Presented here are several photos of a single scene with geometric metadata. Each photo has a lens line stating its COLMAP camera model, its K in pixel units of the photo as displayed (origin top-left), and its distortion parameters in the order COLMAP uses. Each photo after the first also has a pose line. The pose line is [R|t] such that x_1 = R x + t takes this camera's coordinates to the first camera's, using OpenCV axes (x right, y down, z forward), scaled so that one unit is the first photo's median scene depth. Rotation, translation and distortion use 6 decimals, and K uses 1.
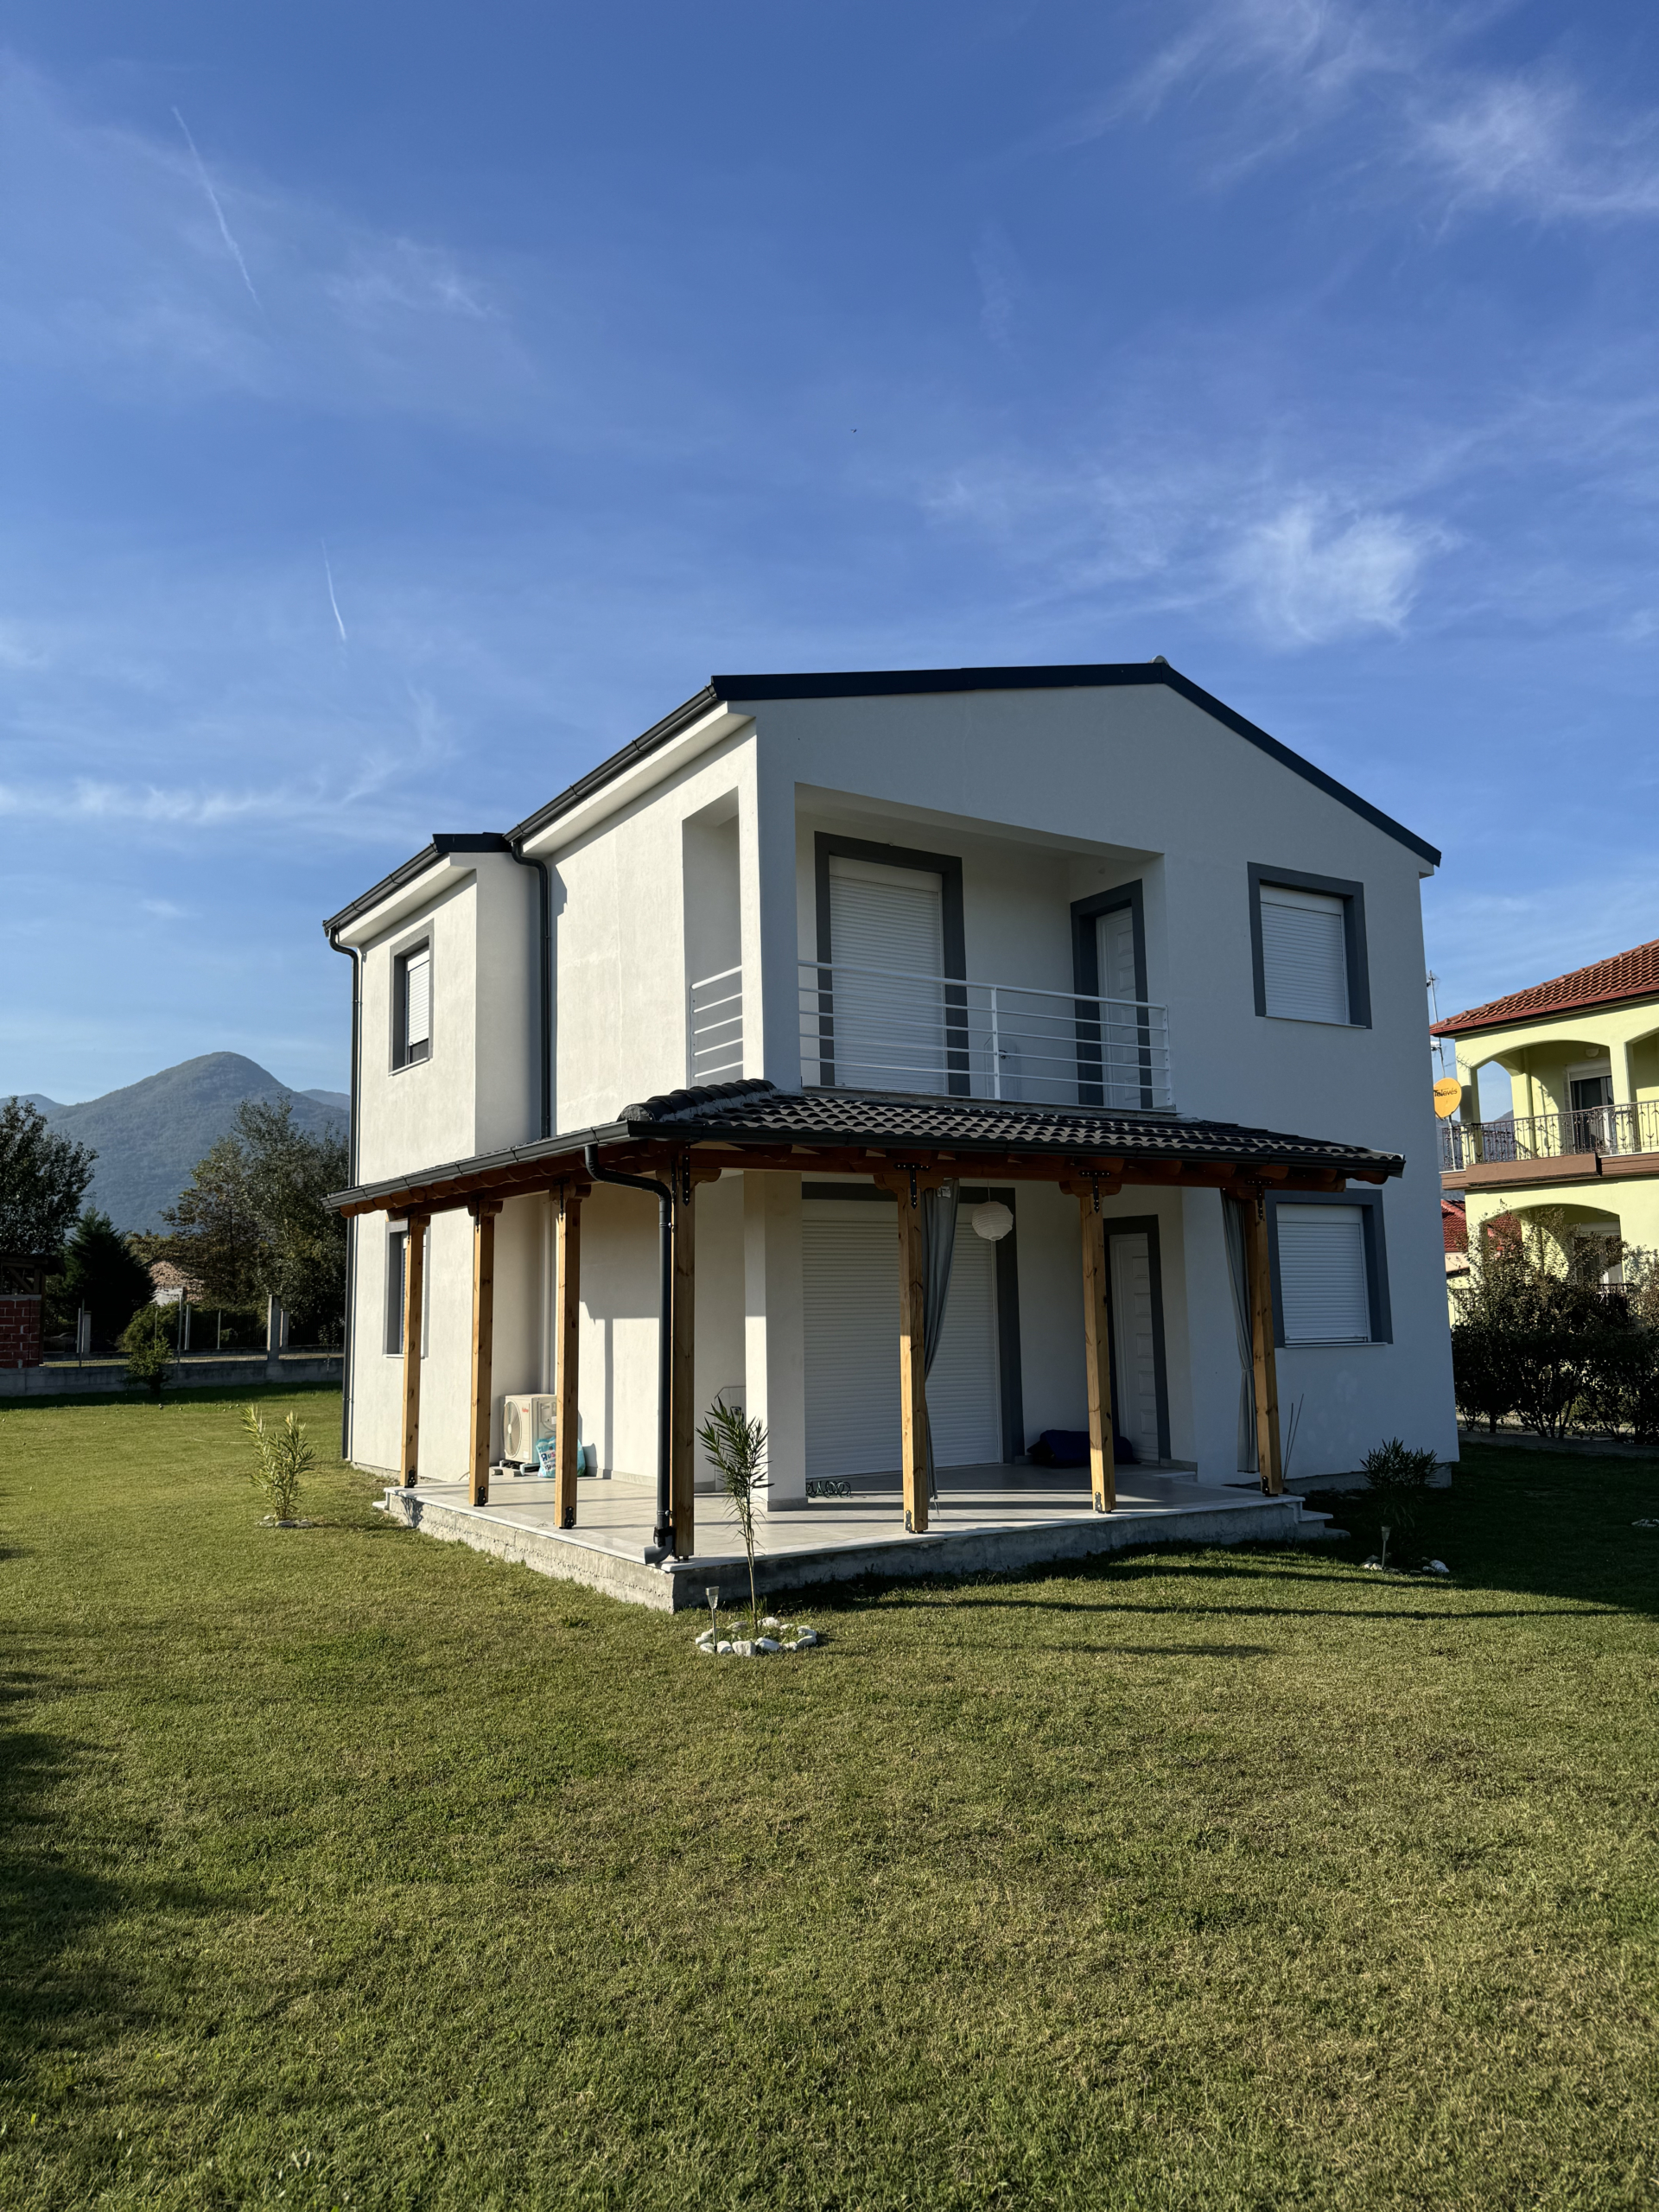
lens RADIAL K [[1548.5, 0, 803.4], [0, 1548.5, 1117.0], [0, 0, 1]] dist [0.039079, -0.000244]
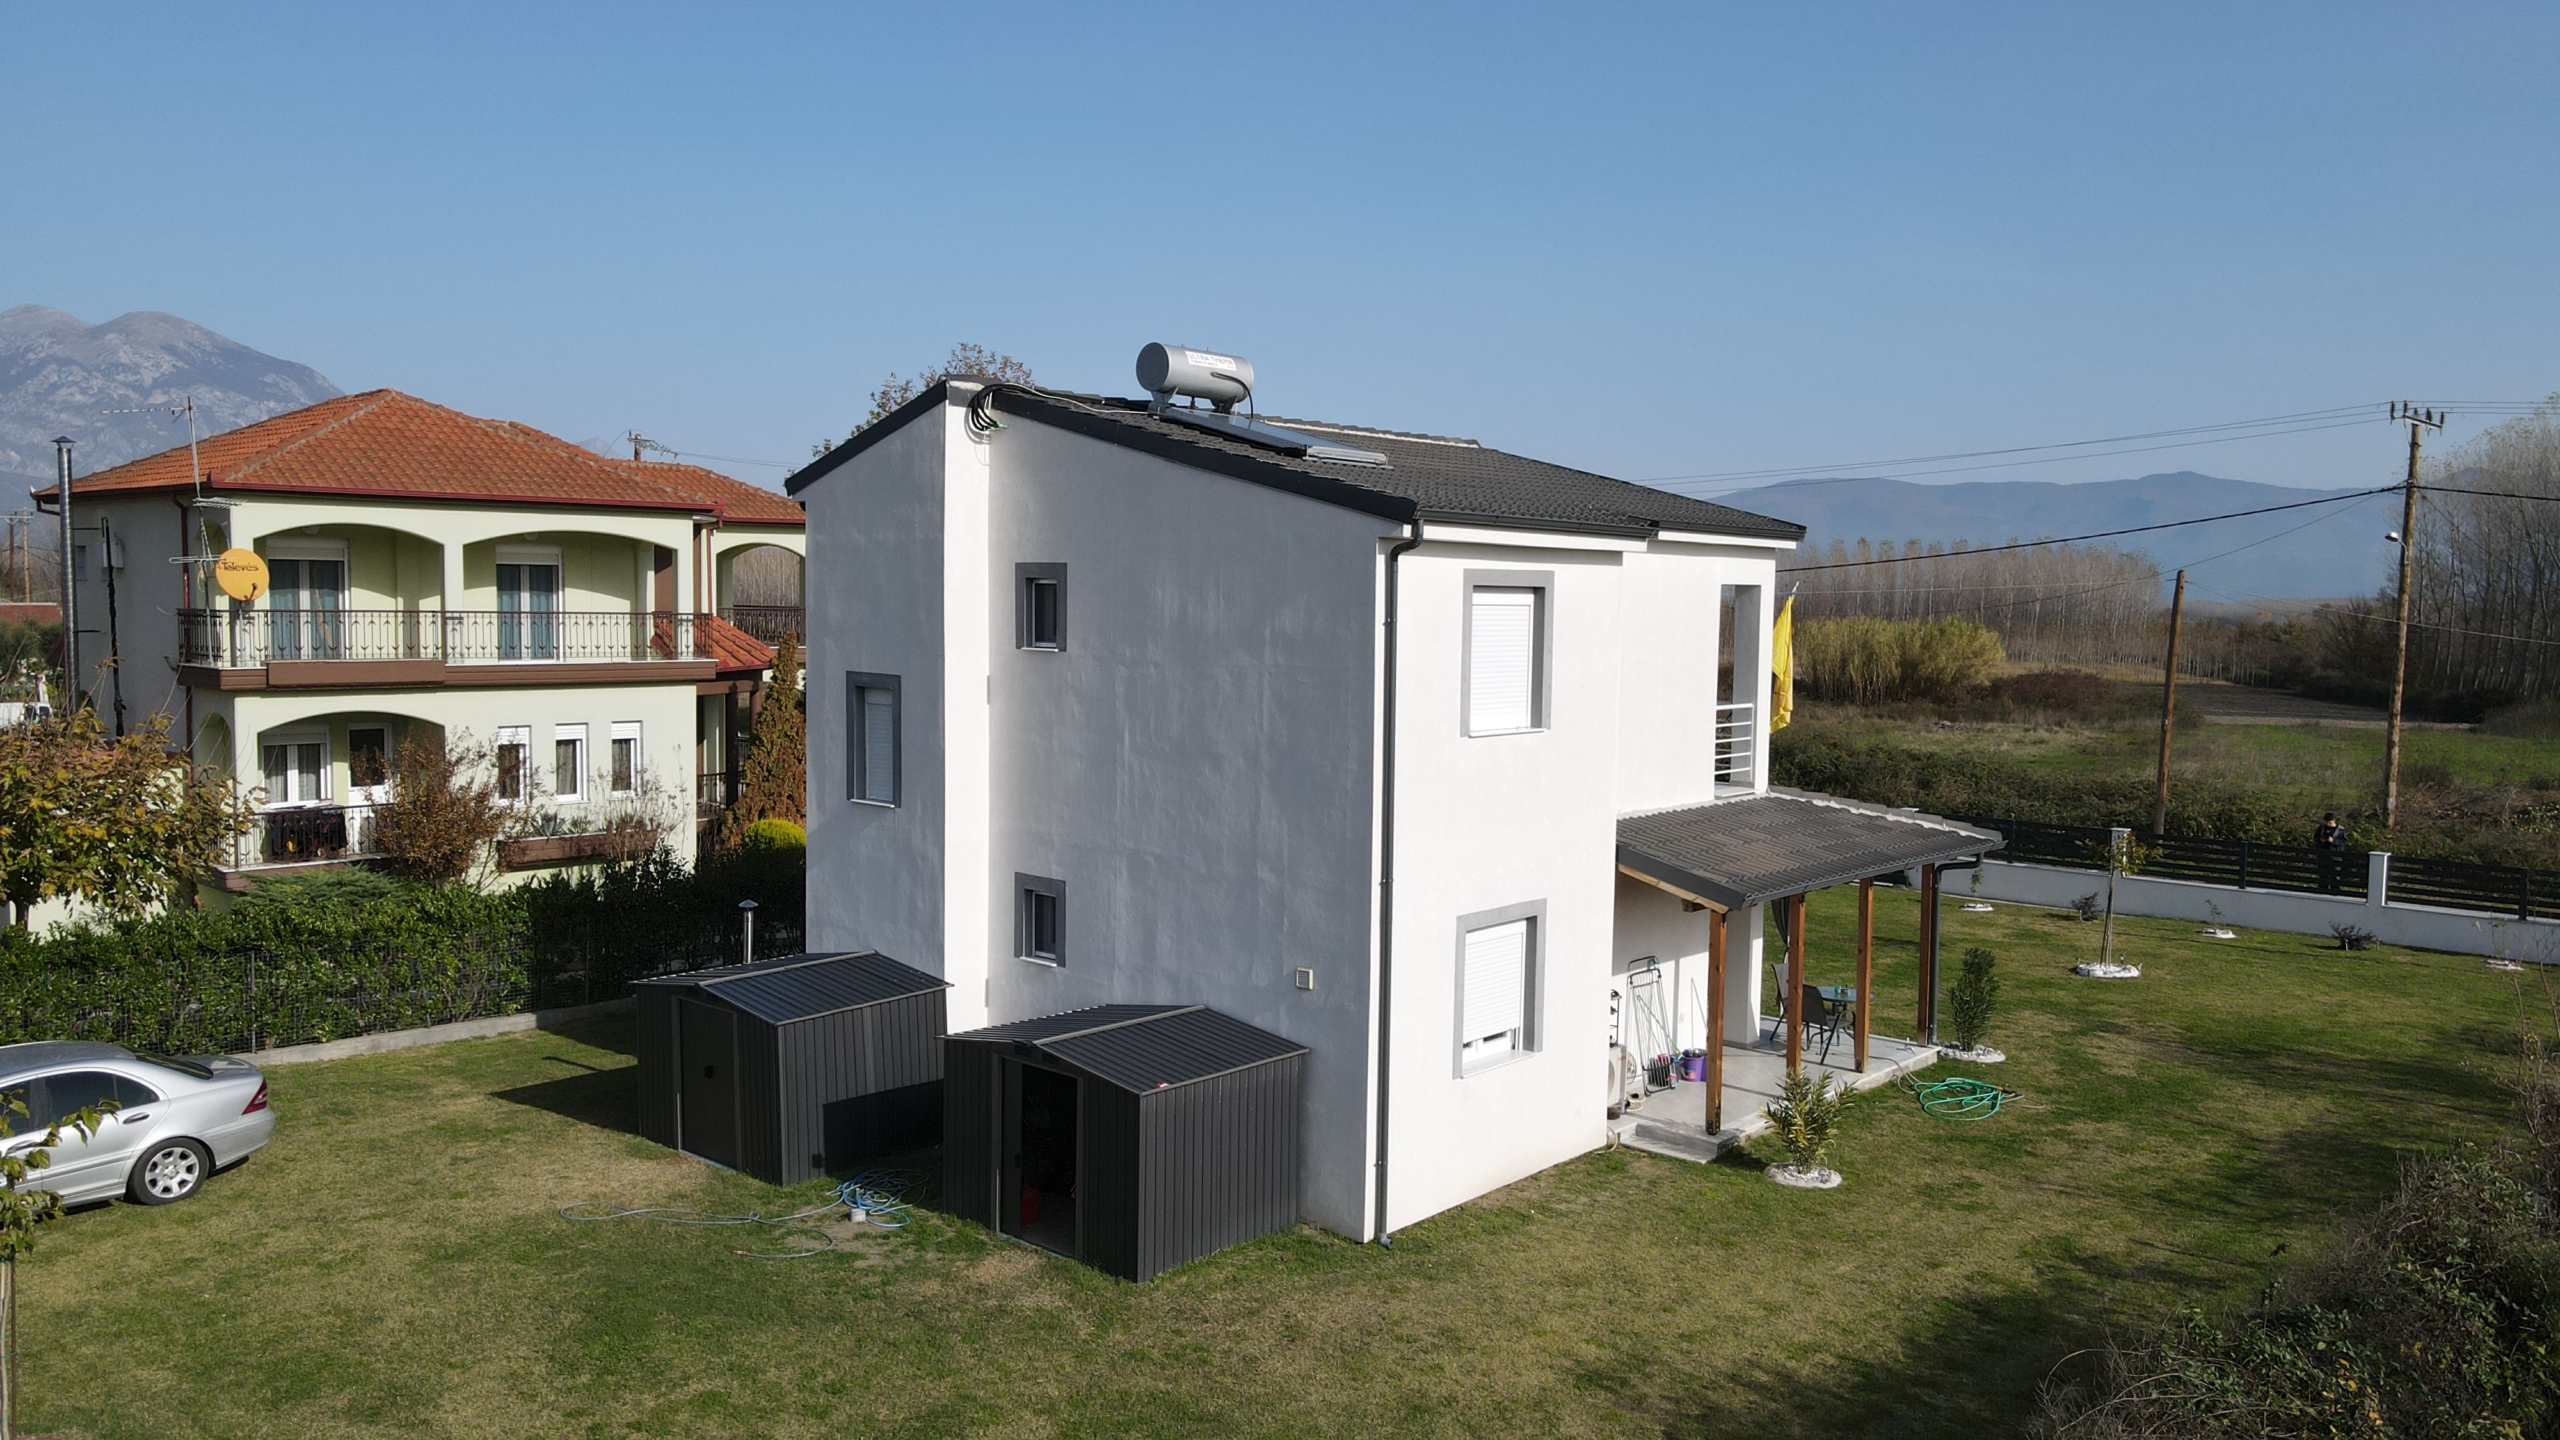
lens RADIAL K [[1885.3, 0, 1289.4], [0, 1885.3, 722.1], [0, 0, 1]] dist [-0.001264, 0.032047]
pose [[-0.290711, -0.051673, 0.955415, -1.374302], [-0.127520, 0.991725, 0.014836, -0.041042], [-0.948275, -0.117522, -0.294894, 1.616950]]
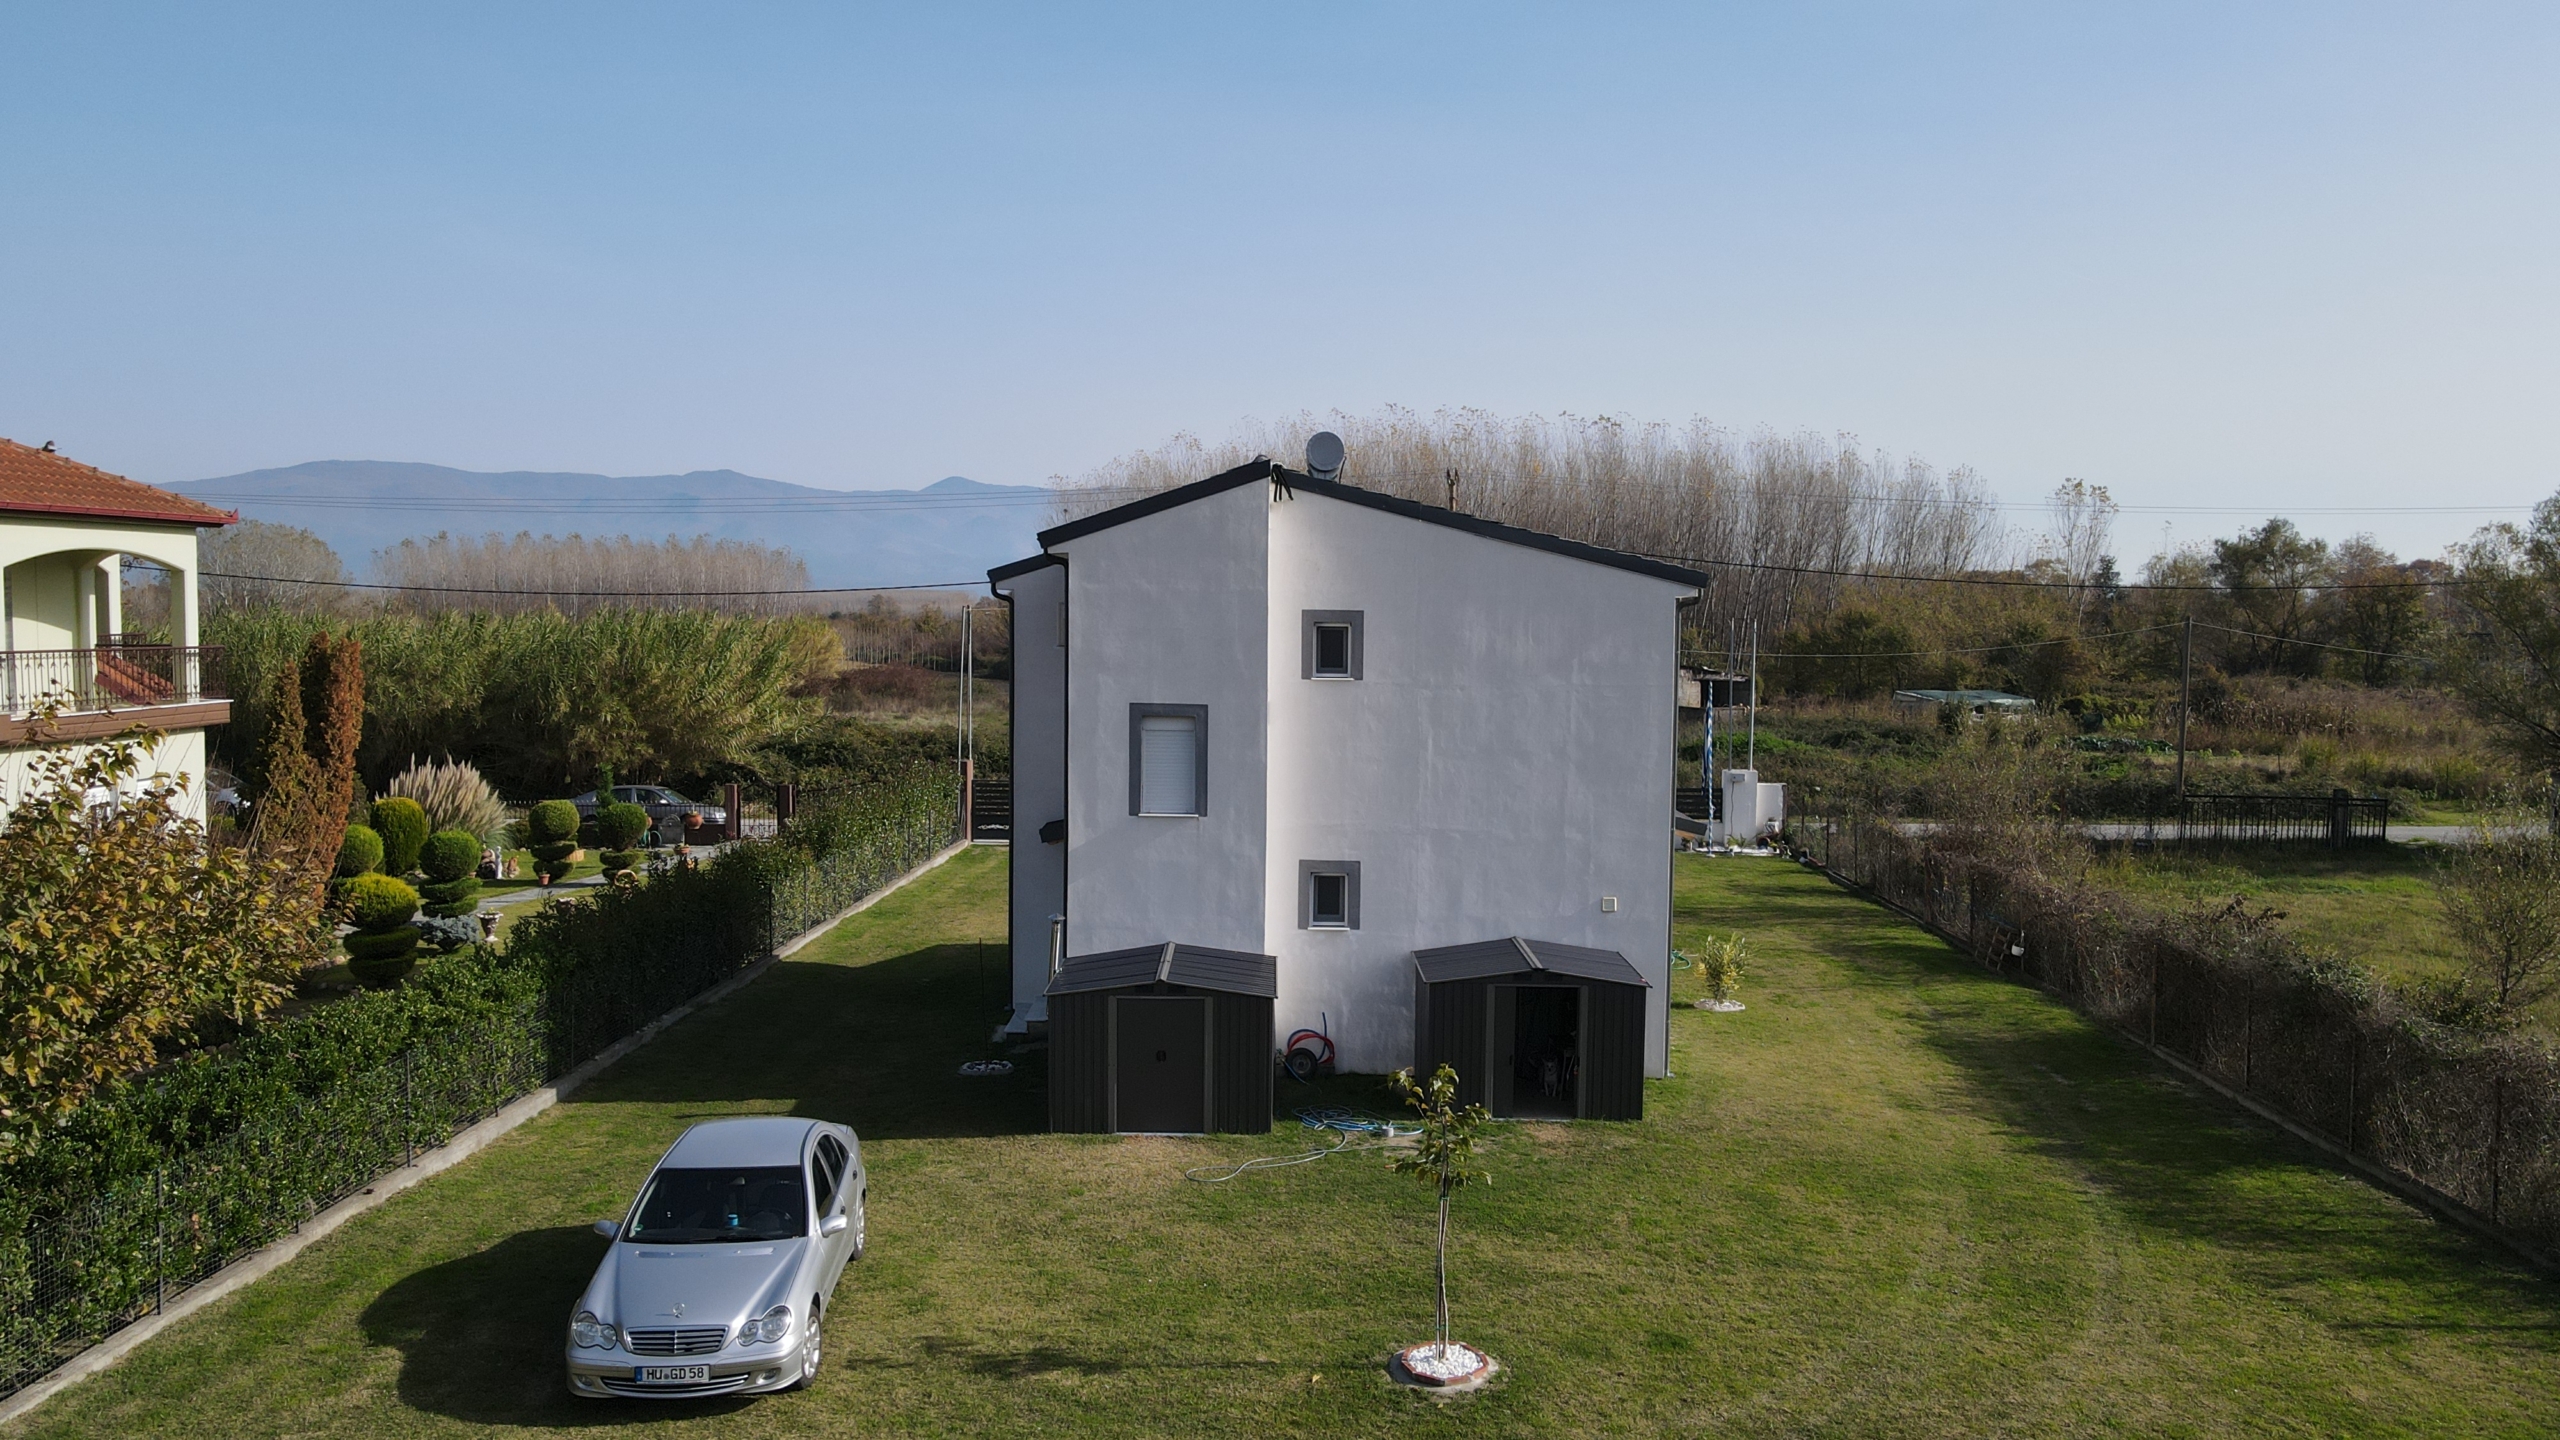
lens RADIAL K [[1885.3, 0, 1289.4], [0, 1885.3, 722.1], [0, 0, 1]] dist [-0.001264, 0.032047]
pose [[-0.855281, -0.023759, 0.517619, -0.906960], [-0.059514, 0.996842, -0.052582, 0.071458], [-0.514735, -0.075778, -0.853994, 2.767445]]
